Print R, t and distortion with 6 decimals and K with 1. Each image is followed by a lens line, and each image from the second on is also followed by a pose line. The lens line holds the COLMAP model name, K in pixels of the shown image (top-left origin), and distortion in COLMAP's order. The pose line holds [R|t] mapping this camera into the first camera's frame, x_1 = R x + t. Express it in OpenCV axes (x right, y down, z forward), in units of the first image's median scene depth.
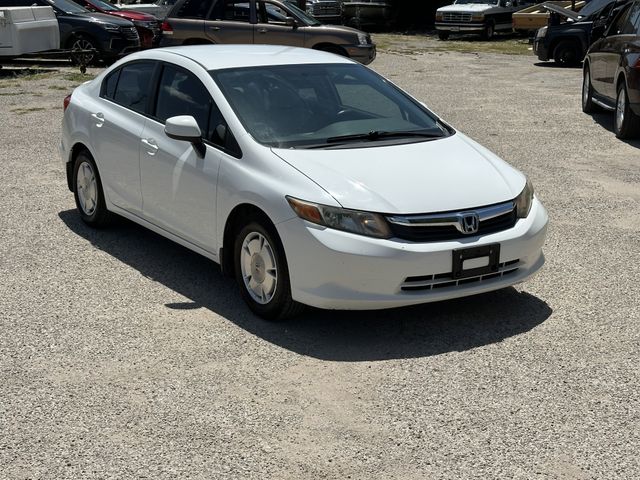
lens RADIAL K [[1032.3, 0, 319.8], [0, 1032.3, 240.1], [0, 0, 1]] dist [0.212871, 0.000000]
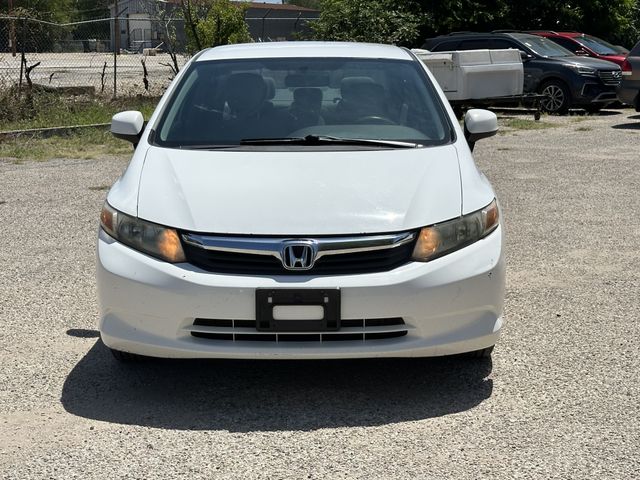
lens RADIAL K [[1132.6, 0, 320.0], [0, 1132.6, 239.9], [0, 0, 1]] dist [0.147317, 0.000000]
pose [[0.850421, 0.082766, -0.519551, 0.557955], [-0.118913, 0.992231, -0.036576, -0.000372], [0.512487, 0.092886, 0.853656, 0.347960]]
